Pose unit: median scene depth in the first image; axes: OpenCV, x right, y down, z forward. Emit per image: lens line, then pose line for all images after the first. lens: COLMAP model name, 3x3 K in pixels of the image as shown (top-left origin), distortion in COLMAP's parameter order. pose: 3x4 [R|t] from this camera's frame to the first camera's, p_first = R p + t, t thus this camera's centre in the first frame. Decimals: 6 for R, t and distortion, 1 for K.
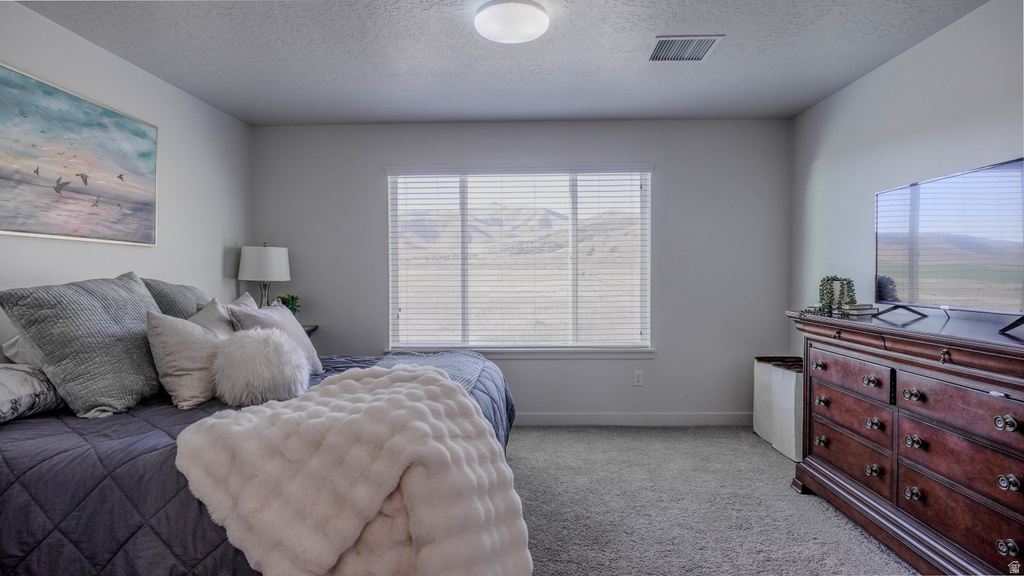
lens RADIAL K [[540.9, 0, 511.1], [0, 540.9, 274.7], [0, 0, 1]] dist [-0.000387, -0.000344]
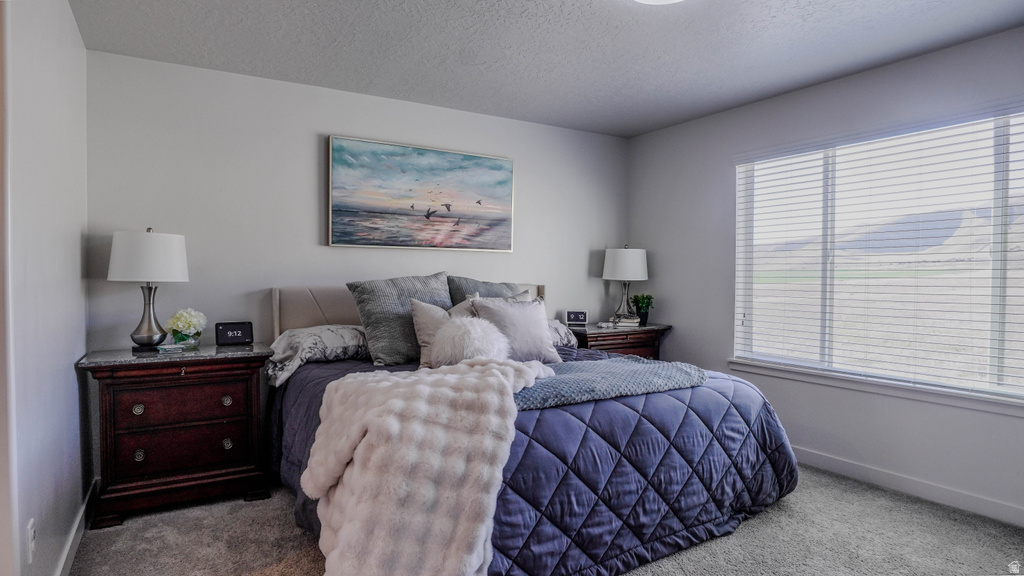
lens RADIAL K [[552.6, 0, 515.0], [0, 552.6, 286.6], [0, 0, 1]] dist [-0.039465, 0.011546]
pose [[0.562525, 0.025759, -0.826379, 0.516665], [-0.007683, 0.999634, 0.025929, -0.004125], [0.826744, -0.008236, 0.562518, 0.302834]]
